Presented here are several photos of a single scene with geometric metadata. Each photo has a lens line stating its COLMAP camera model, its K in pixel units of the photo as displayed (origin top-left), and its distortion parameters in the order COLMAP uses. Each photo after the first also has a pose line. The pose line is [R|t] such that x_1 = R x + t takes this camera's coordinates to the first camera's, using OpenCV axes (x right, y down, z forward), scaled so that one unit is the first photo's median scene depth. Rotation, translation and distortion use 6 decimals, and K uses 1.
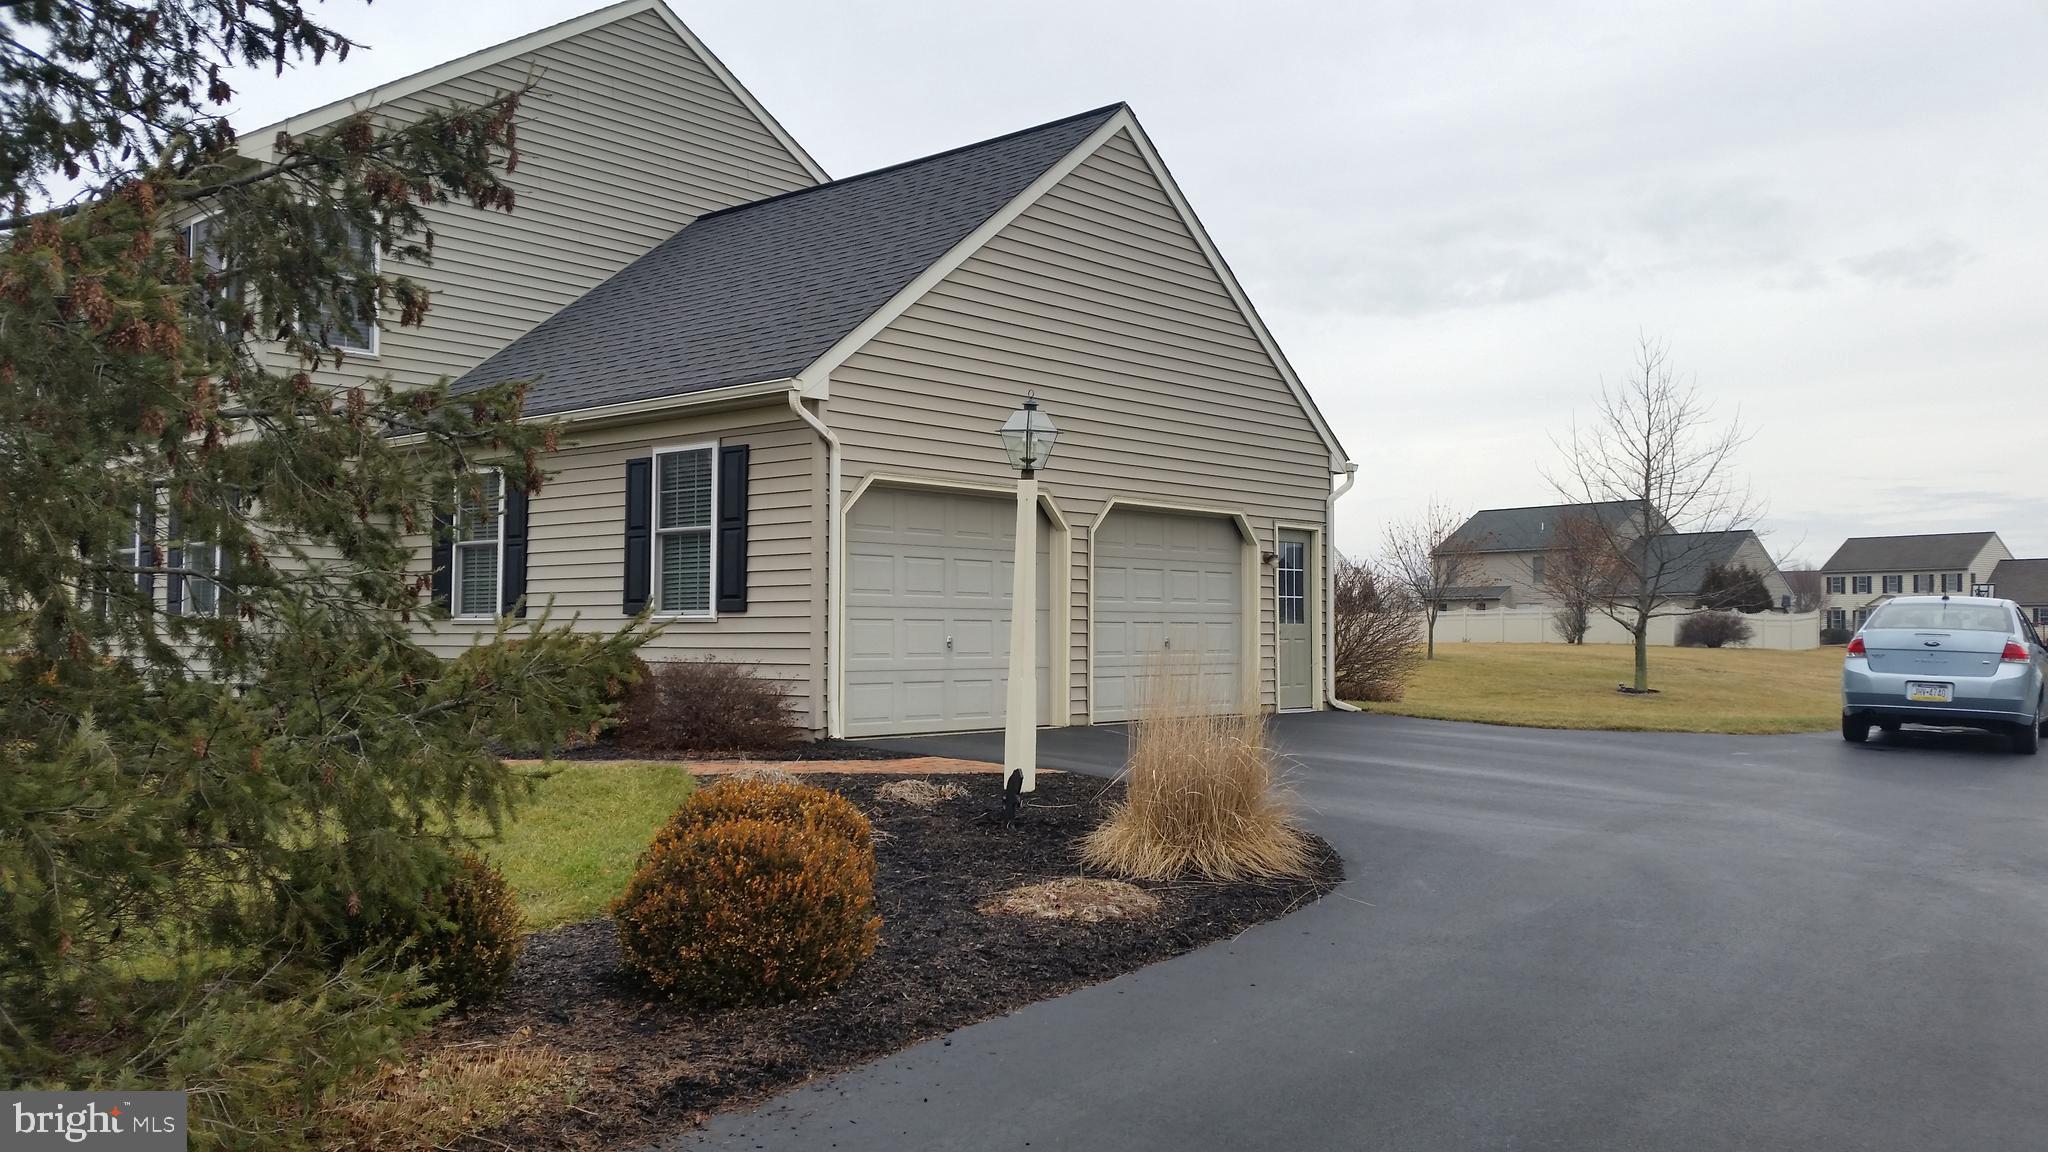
lens RADIAL K [[1670.7, 0, 1015.8], [0, 1670.7, 586.3], [0, 0, 1]] dist [0.099515, -0.157383]
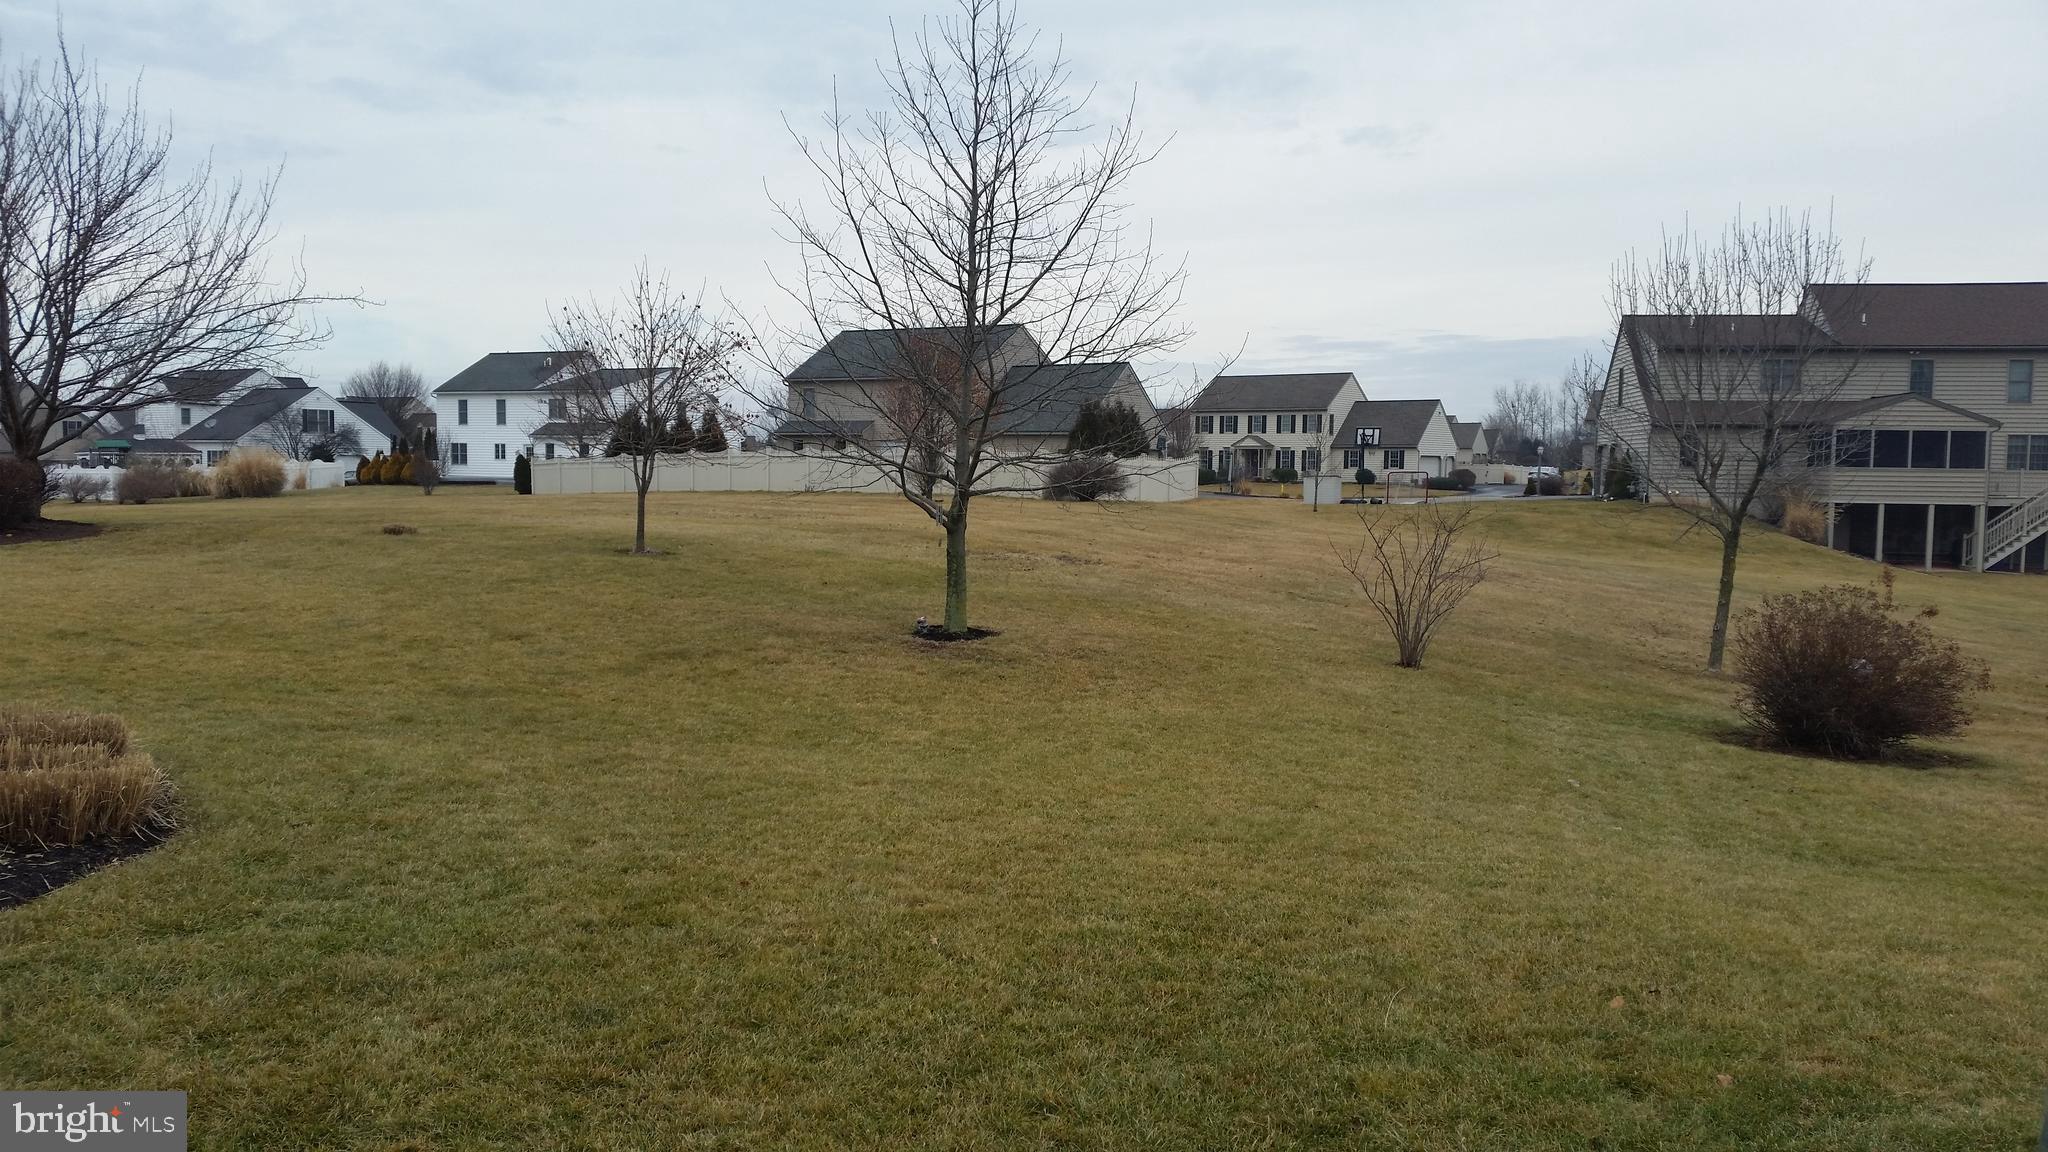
lens RADIAL K [[1670.7, 0, 1015.8], [0, 1670.7, 586.3], [0, 0, 1]] dist [0.099515, -0.157383]
pose [[0.940182, -0.019836, 0.340095, 0.094781], [-0.014658, 0.995023, 0.098557, -0.002328], [-0.340357, -0.097646, 0.935212, 0.227418]]
